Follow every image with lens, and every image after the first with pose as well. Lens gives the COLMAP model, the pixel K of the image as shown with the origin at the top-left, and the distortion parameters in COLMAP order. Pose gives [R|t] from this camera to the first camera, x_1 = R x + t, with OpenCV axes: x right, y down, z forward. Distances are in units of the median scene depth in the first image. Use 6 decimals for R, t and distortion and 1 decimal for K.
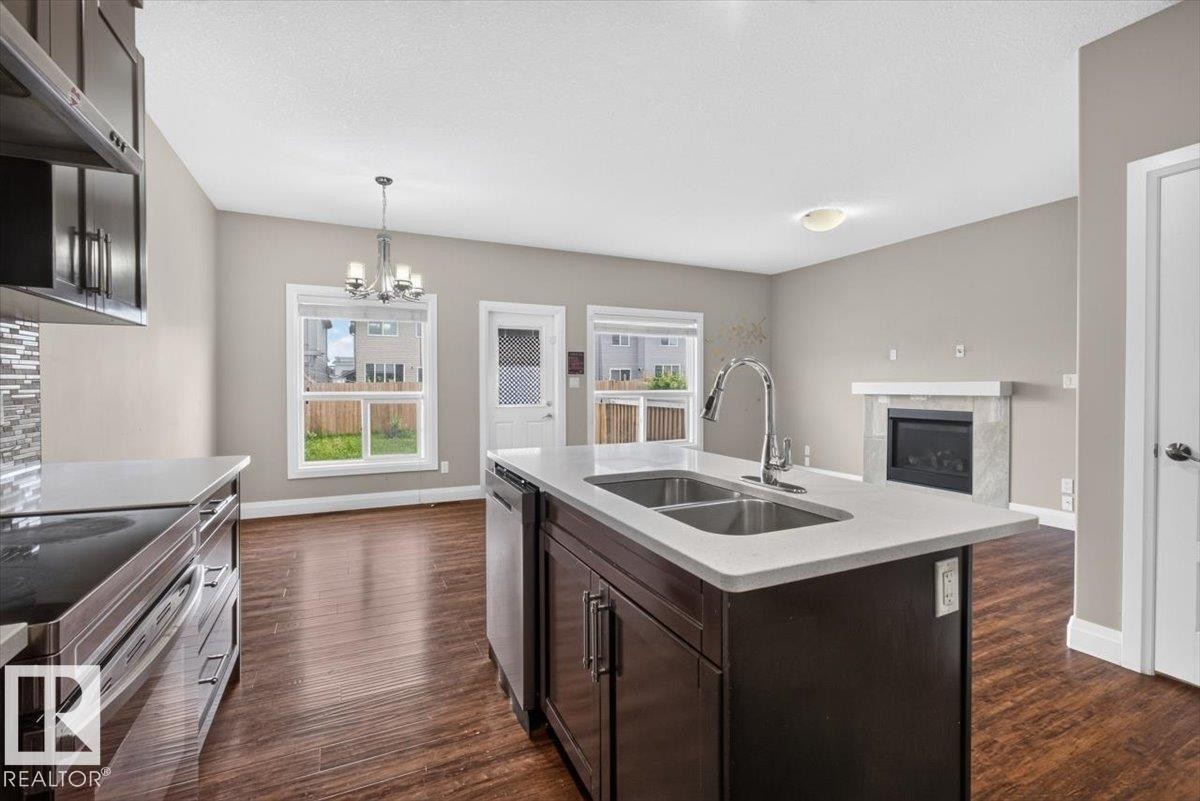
lens RADIAL K [[529.4, 0, 602.9], [0, 529.4, 392.2], [0, 0, 1]] dist [-0.010525, 0.002628]
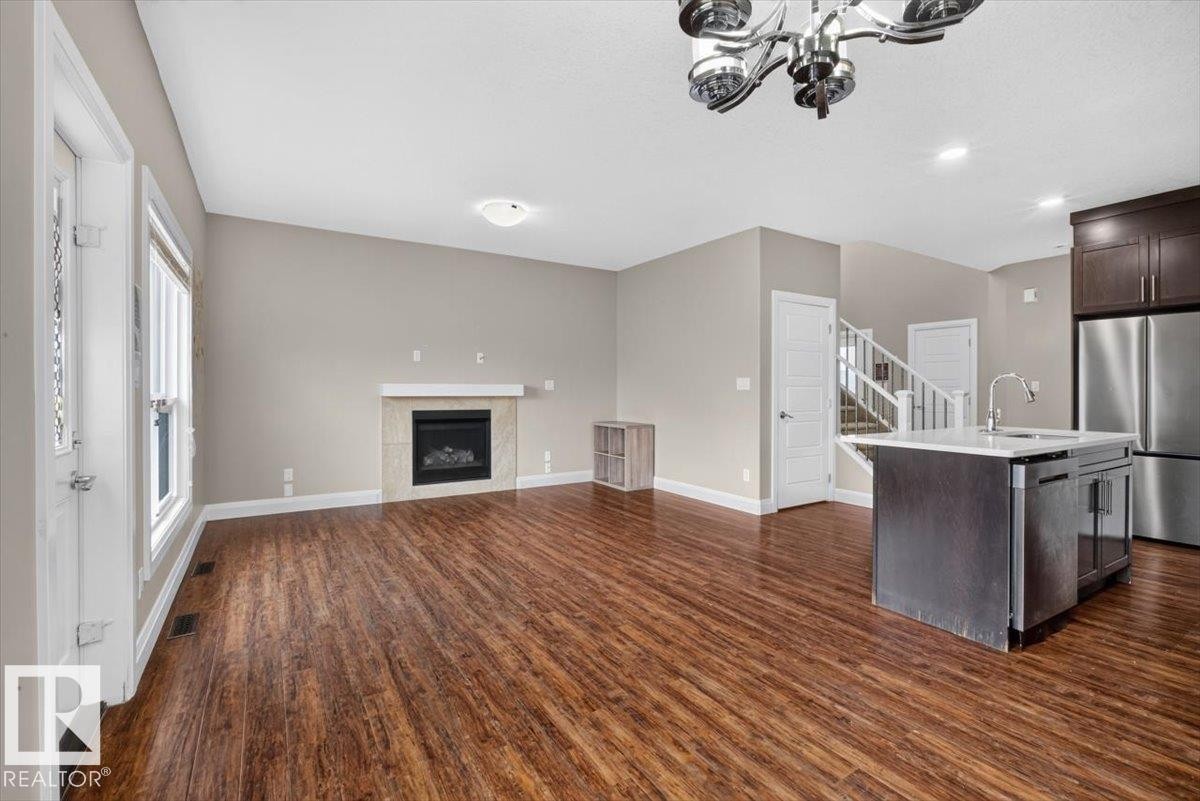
lens RADIAL K [[529.4, 0, 595.2], [0, 529.4, 393.2], [0, 0, 1]] dist [-0.010525, 0.002628]
pose [[-0.107514, -0.003566, 0.994197, -0.458588], [0.009285, 0.999946, 0.004591, -0.002892], [-0.994160, 0.009725, -0.107475, 0.777751]]
